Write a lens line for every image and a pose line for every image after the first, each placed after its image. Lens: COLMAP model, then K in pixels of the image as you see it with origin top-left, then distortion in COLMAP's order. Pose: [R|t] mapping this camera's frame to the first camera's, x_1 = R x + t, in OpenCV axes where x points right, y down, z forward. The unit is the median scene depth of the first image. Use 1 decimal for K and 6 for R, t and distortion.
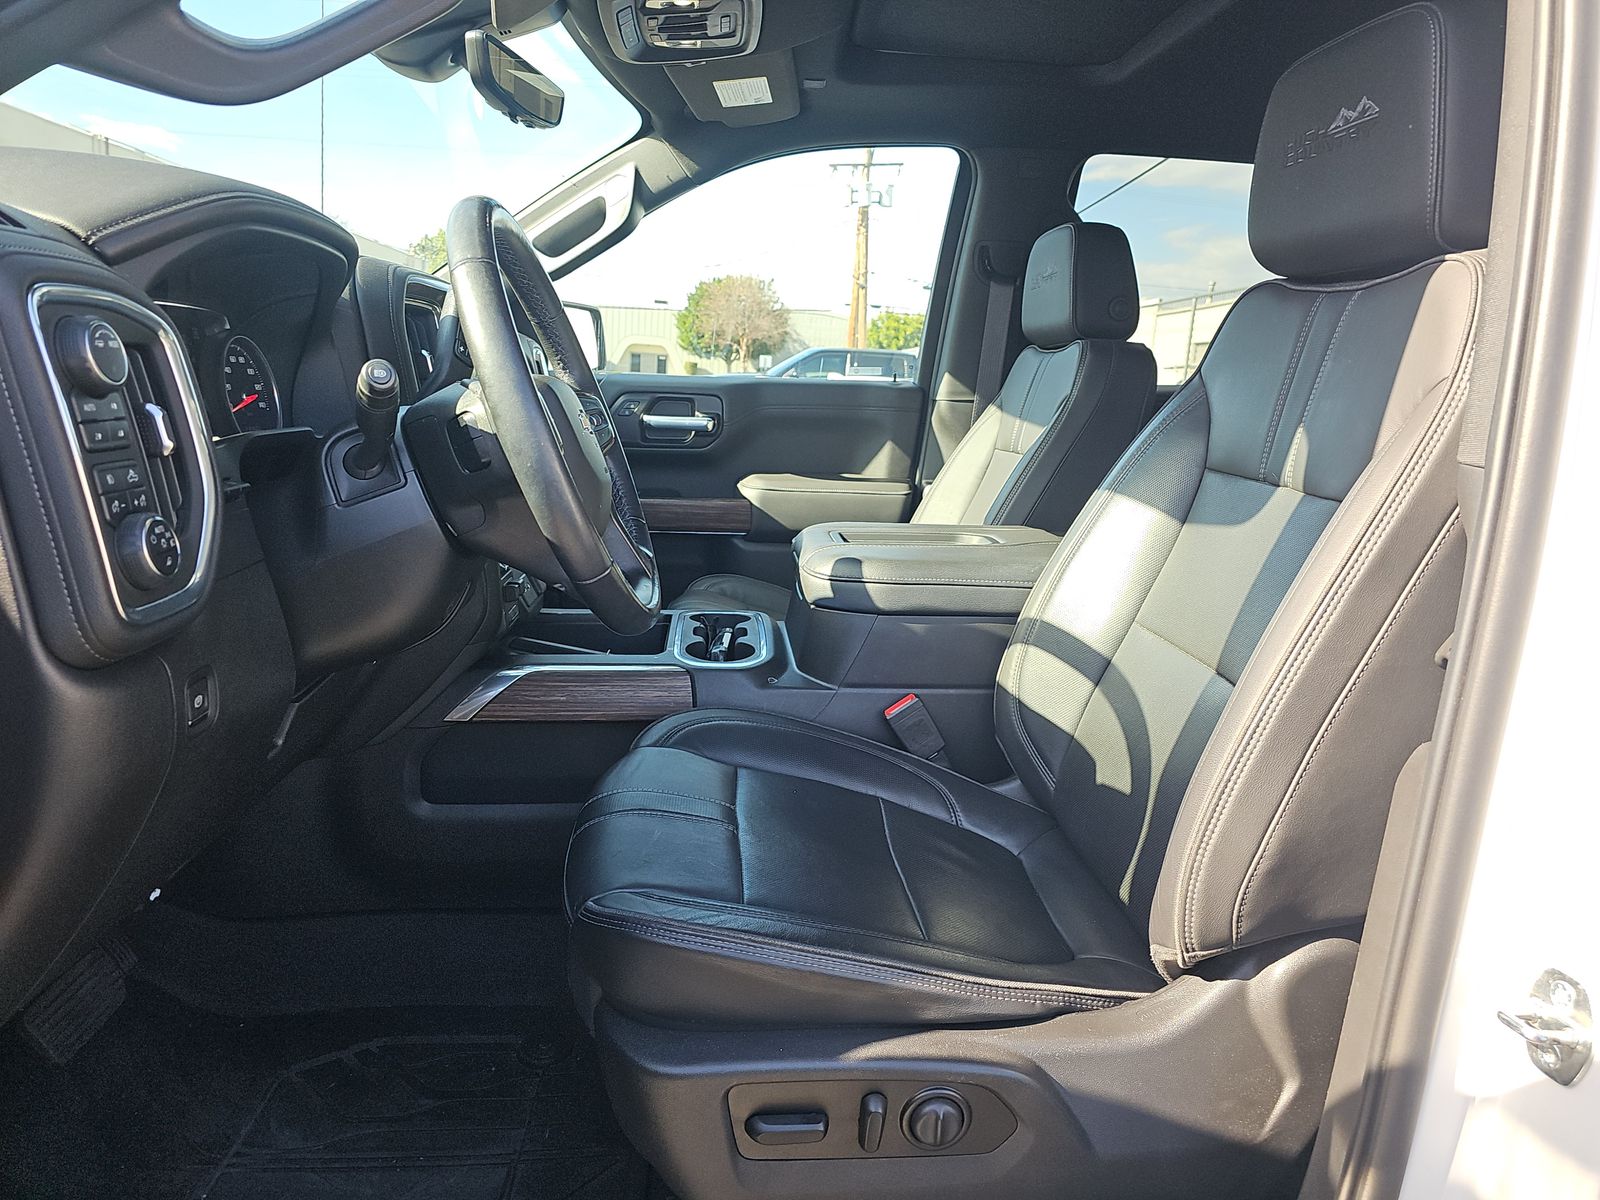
lens RADIAL K [[1095.2, 0, 826.4], [0, 1095.2, 599.5], [0, 0, 1]] dist [0.076624, -0.100551]
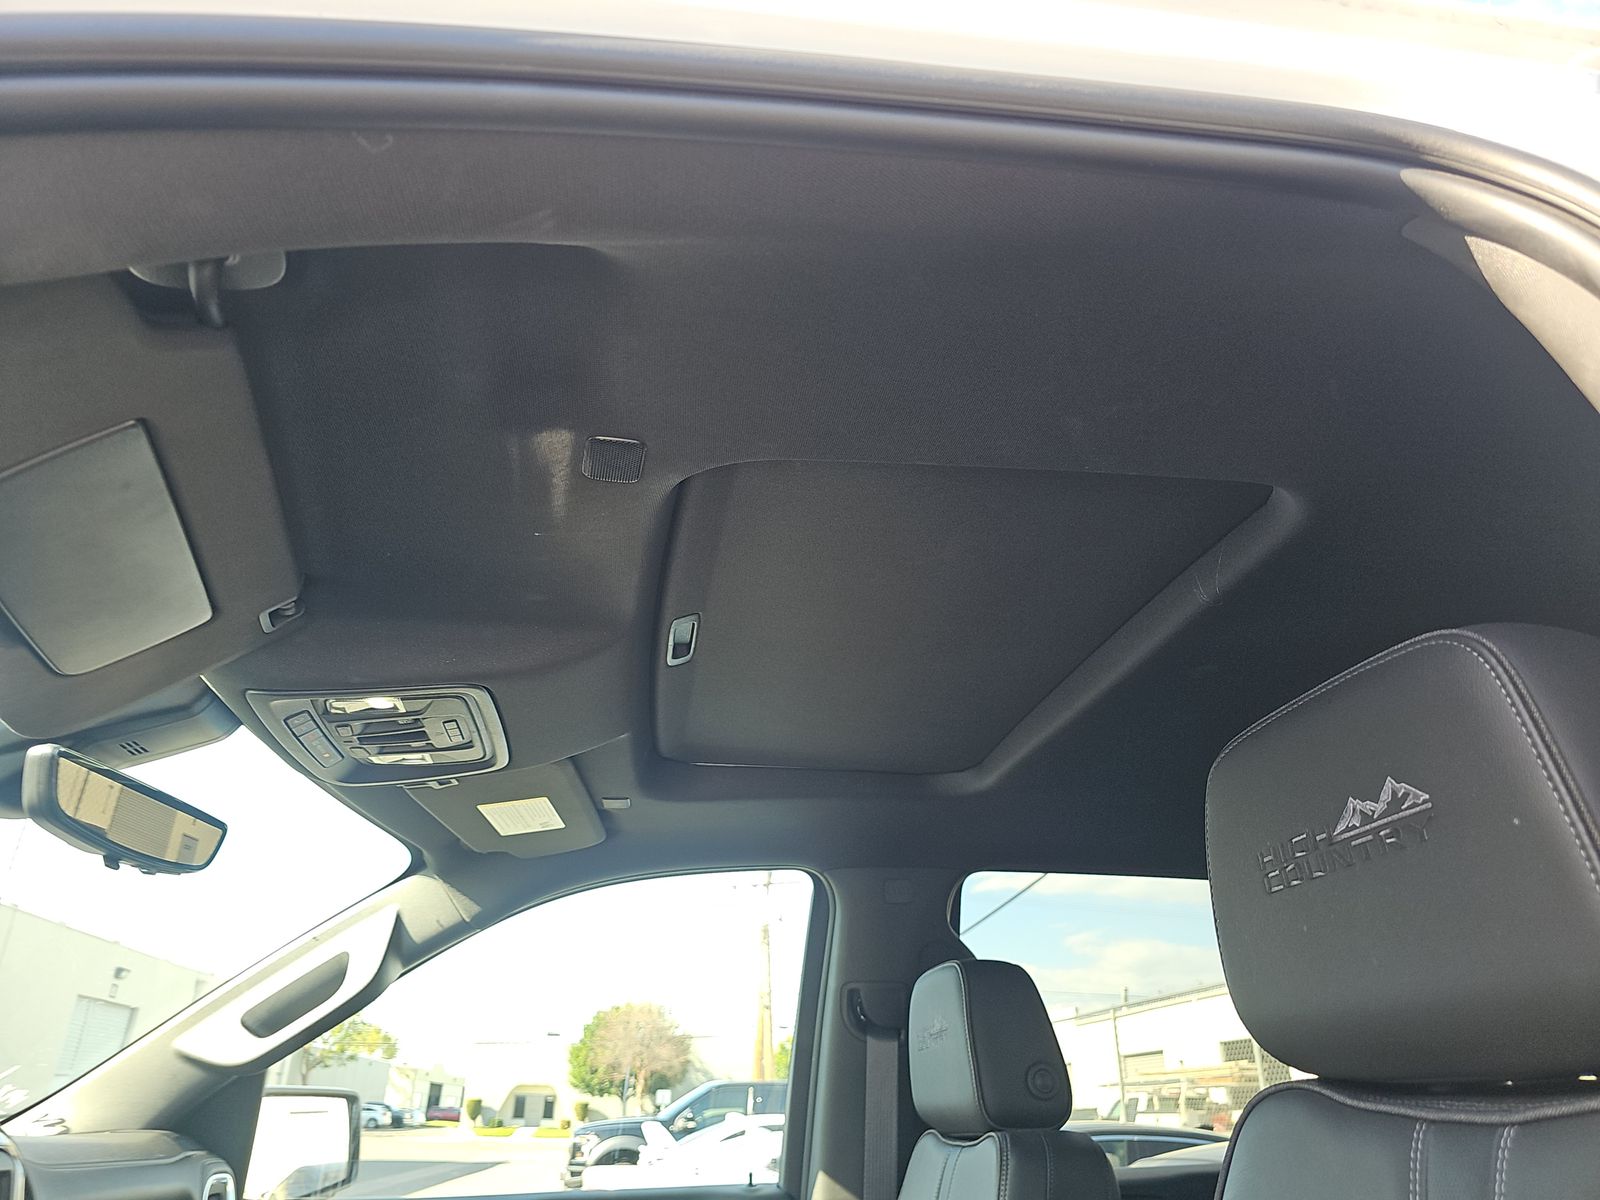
lens RADIAL K [[1060.7, 0, 801.5], [0, 1060.7, 589.0], [0, 0, 1]] dist [0.050975, -0.050015]
pose [[0.997794, -0.022418, 0.062487, 0.069912], [0.055427, 0.799374, -0.598272, -0.104703], [-0.036539, 0.600416, 0.798853, 0.248353]]
